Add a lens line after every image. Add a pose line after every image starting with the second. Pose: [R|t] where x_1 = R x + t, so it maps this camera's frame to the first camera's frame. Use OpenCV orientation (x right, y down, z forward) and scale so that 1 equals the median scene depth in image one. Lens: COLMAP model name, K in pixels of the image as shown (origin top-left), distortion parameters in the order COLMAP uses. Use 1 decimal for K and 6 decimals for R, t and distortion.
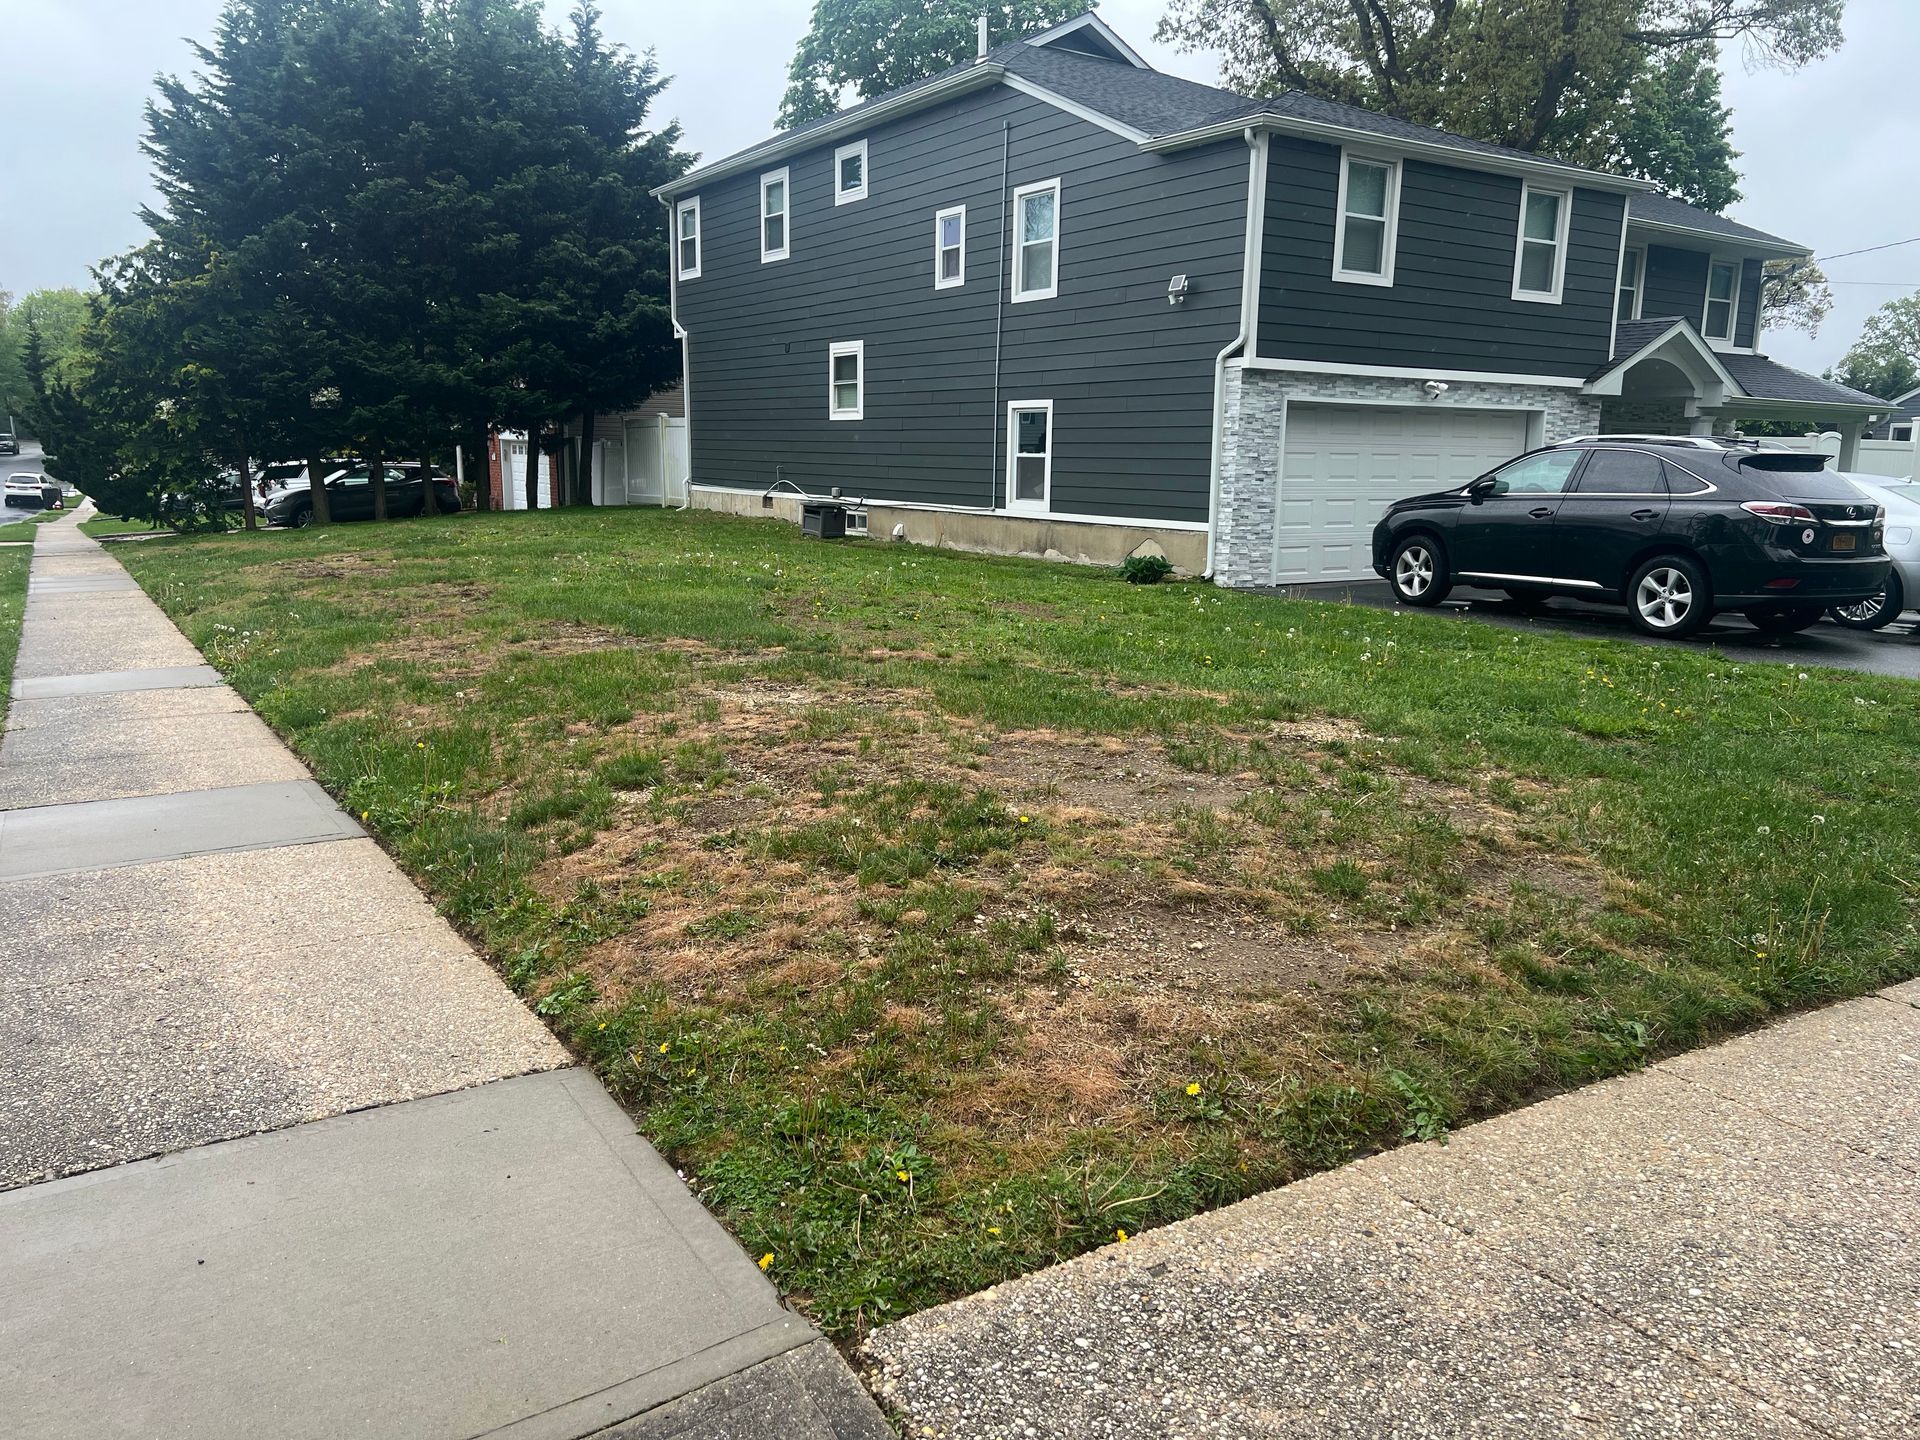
lens RADIAL K [[1459.3, 0, 968.9], [0, 1459.3, 752.6], [0, 0, 1]] dist [0.079065, -0.098808]
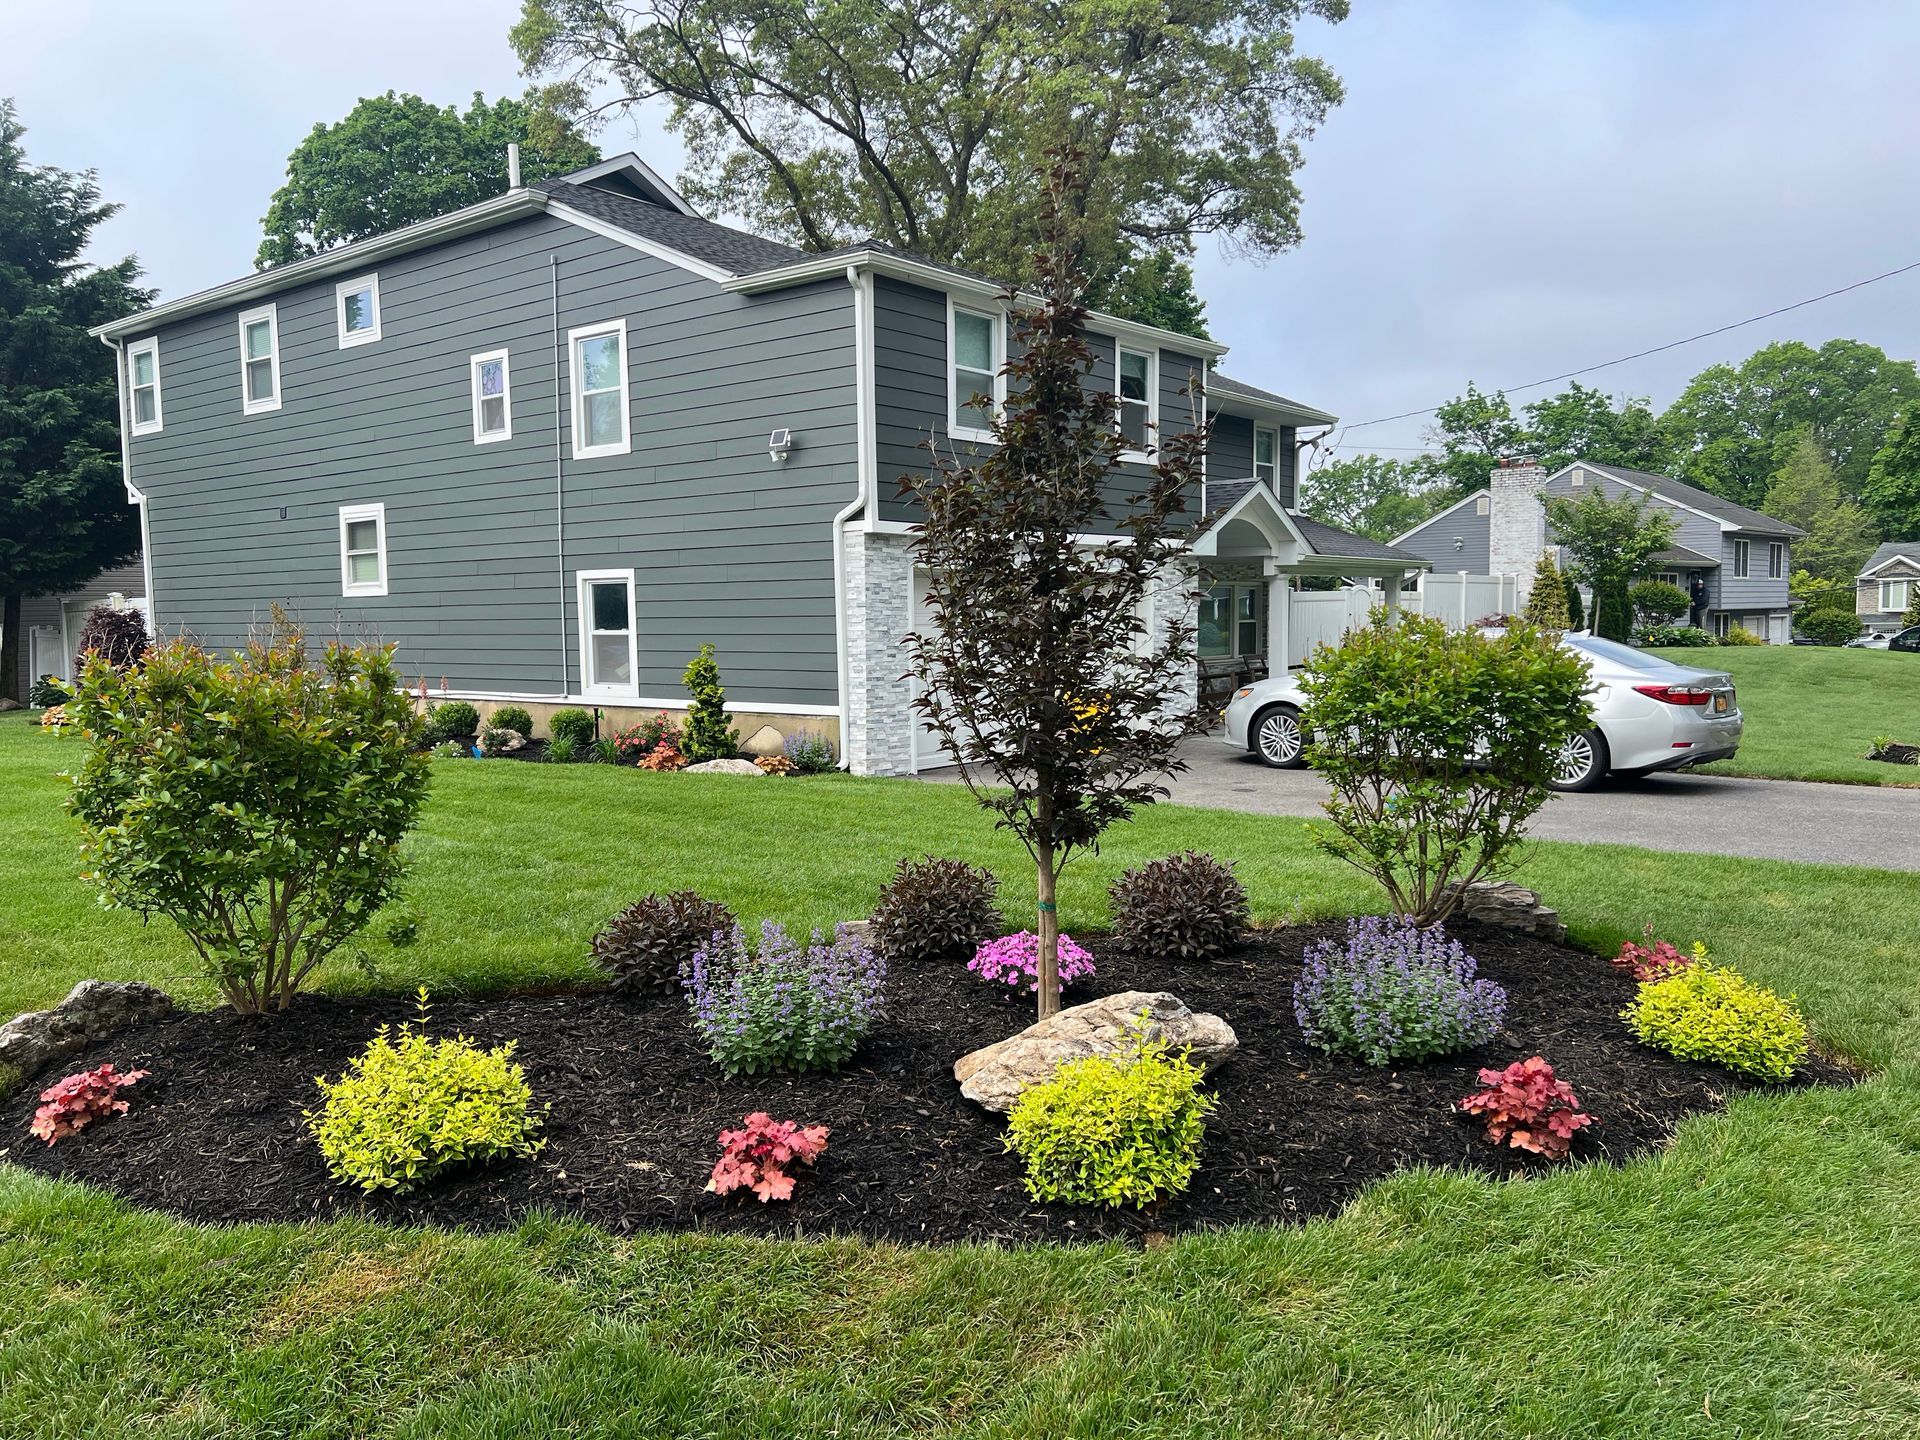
lens RADIAL K [[1459.3, 0, 968.9], [0, 1459.3, 752.6], [0, 0, 1]] dist [0.079065, -0.098808]
pose [[0.950568, -0.059254, 0.304812, -0.022701], [0.091018, 0.991677, -0.091067, -0.036307], [-0.296879, 0.114309, 0.948049, 0.133802]]
